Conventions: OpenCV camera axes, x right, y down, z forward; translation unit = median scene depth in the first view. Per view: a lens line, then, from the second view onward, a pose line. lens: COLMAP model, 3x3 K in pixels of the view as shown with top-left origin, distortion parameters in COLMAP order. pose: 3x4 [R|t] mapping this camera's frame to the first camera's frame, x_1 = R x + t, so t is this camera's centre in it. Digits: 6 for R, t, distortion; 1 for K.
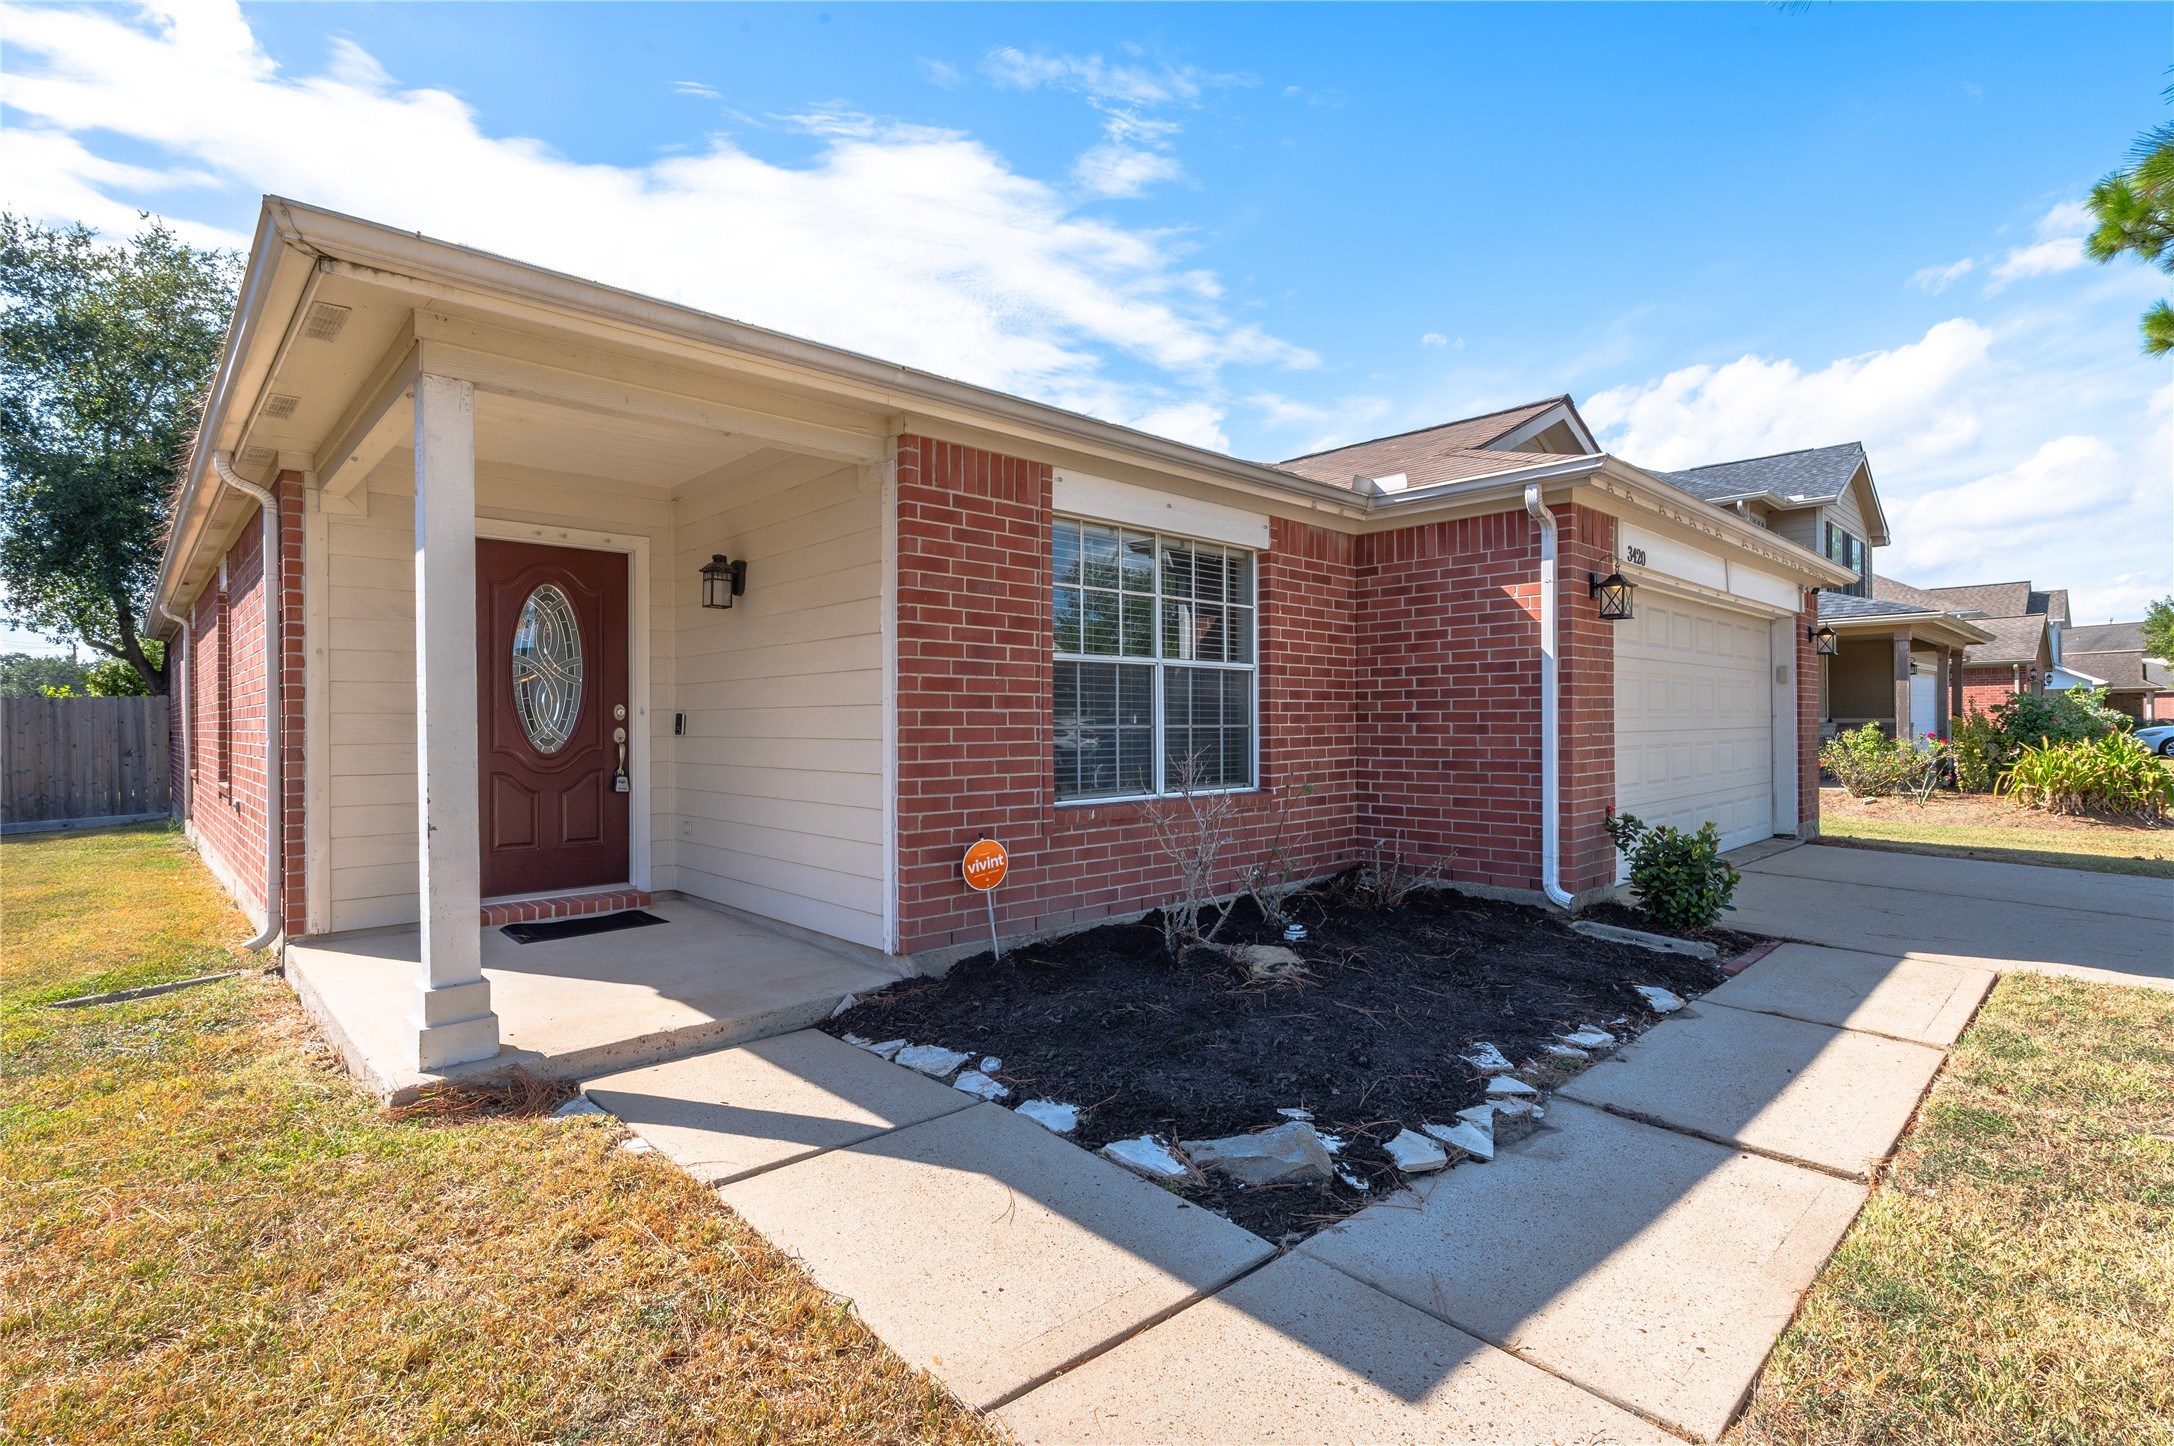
lens RADIAL K [[1038.6, 0, 1094.9], [0, 1038.6, 722.9], [0, 0, 1]] dist [0.000446, 0.000261]
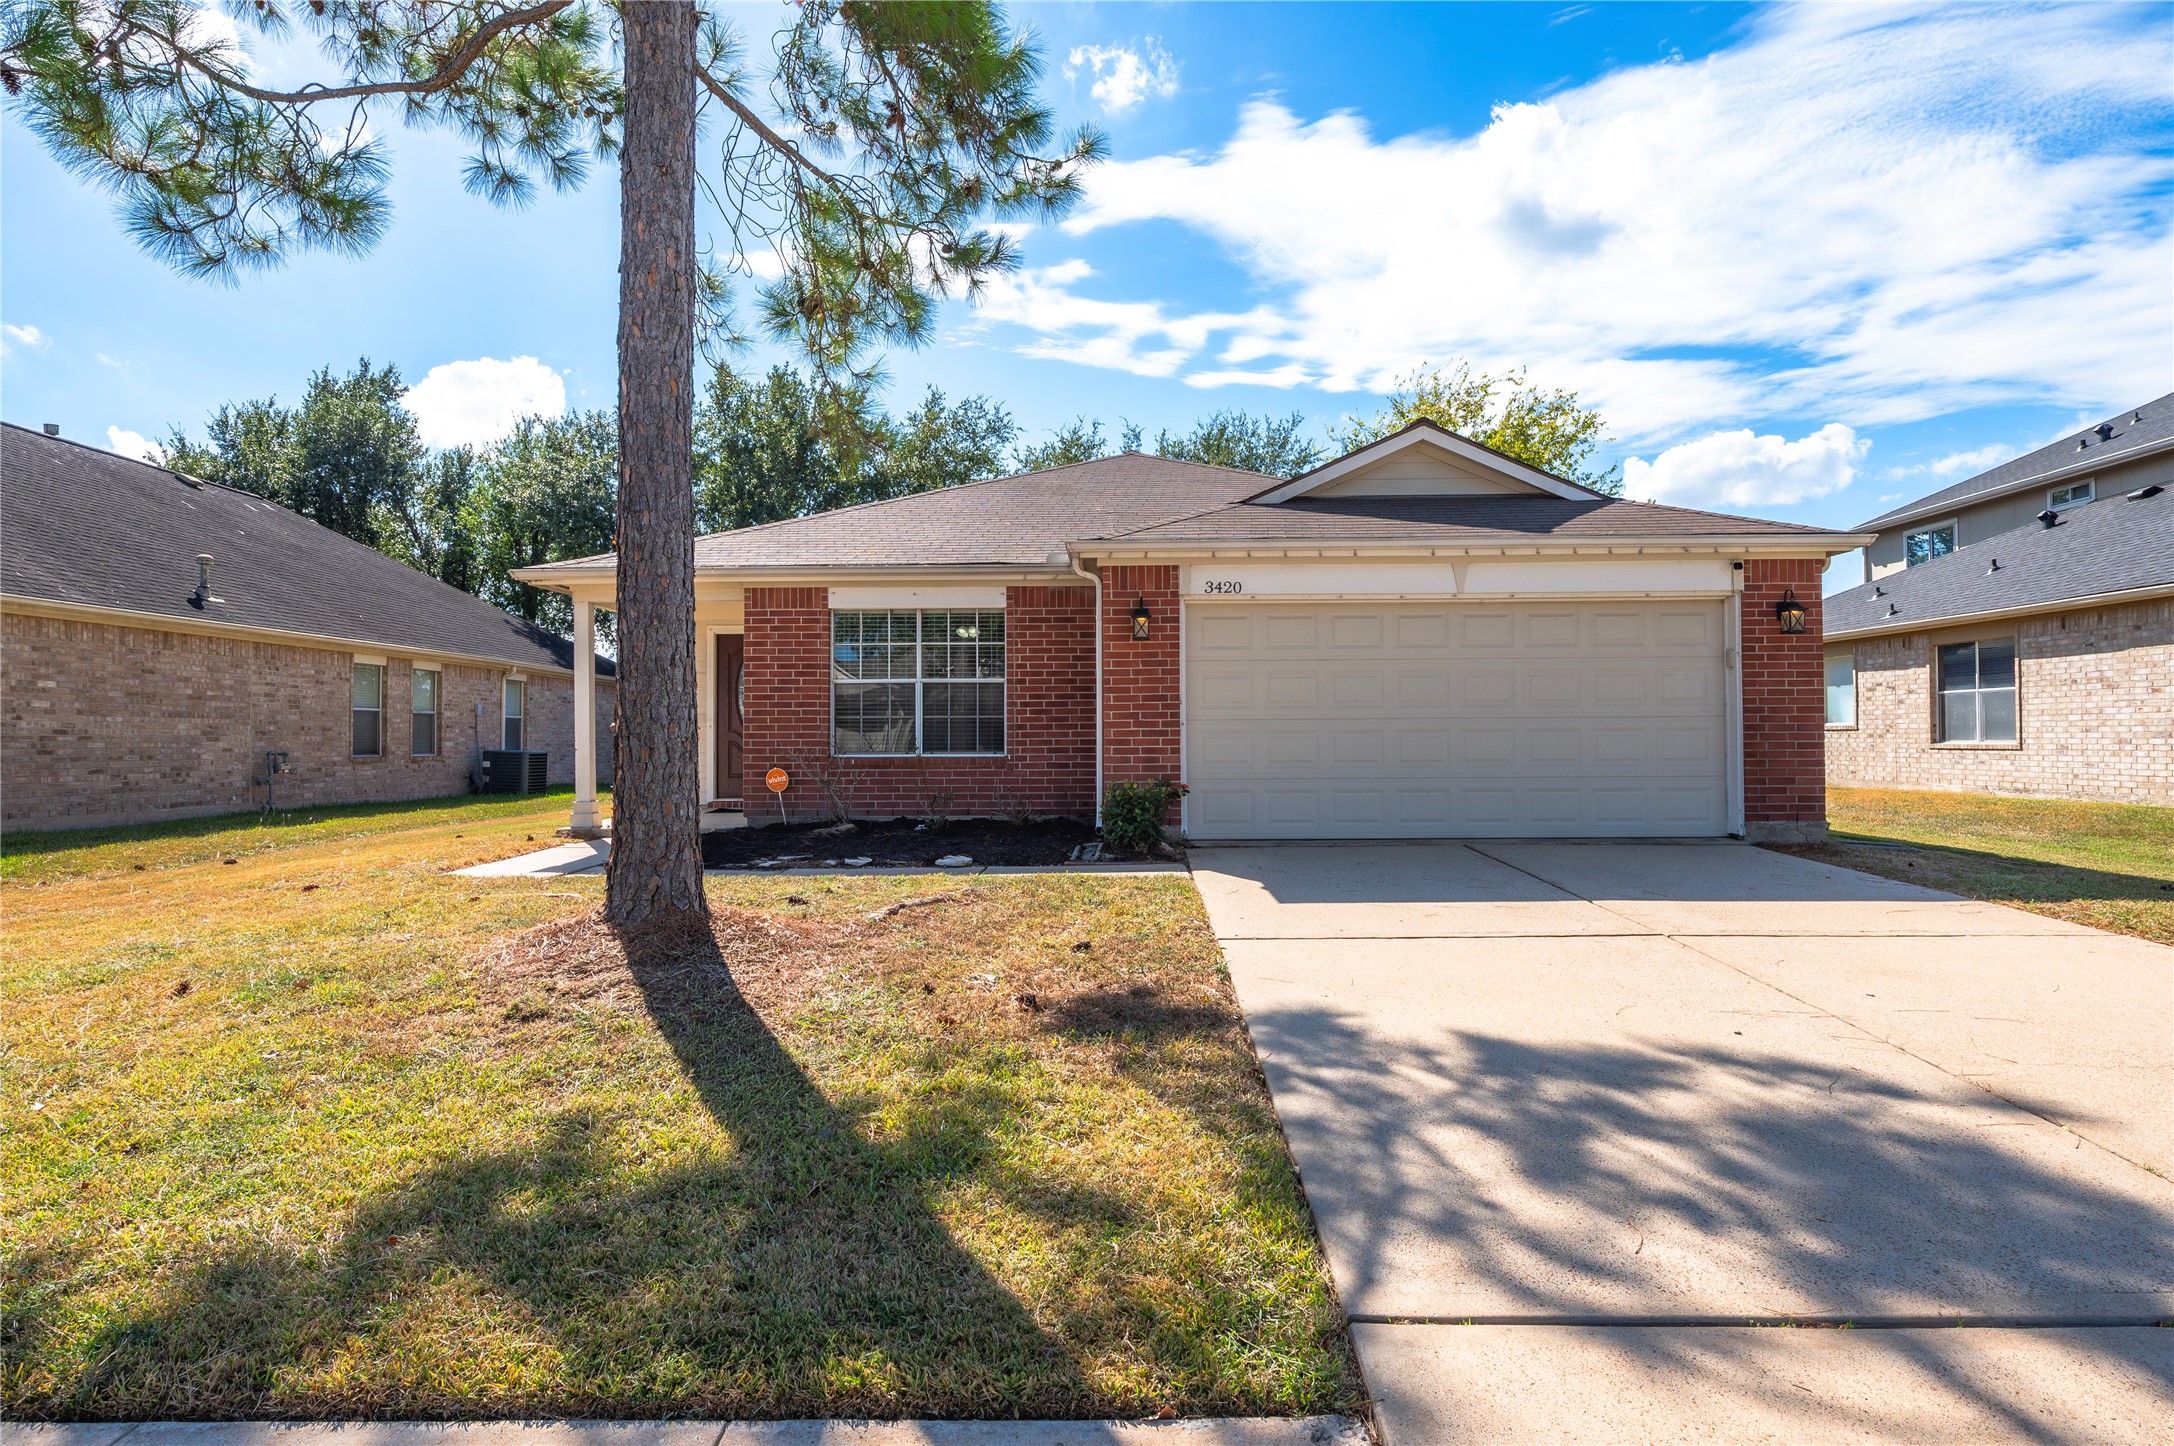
lens RADIAL K [[1230.9, 0, 1098.7], [0, 1230.9, 718.4], [0, 0, 1]] dist [-0.005446, -0.001458]
pose [[0.699874, -0.009165, -0.714208, 1.782614], [0.000935, 0.999929, -0.011916, 0.031701], [0.714266, 0.007672, 0.699832, -0.260527]]
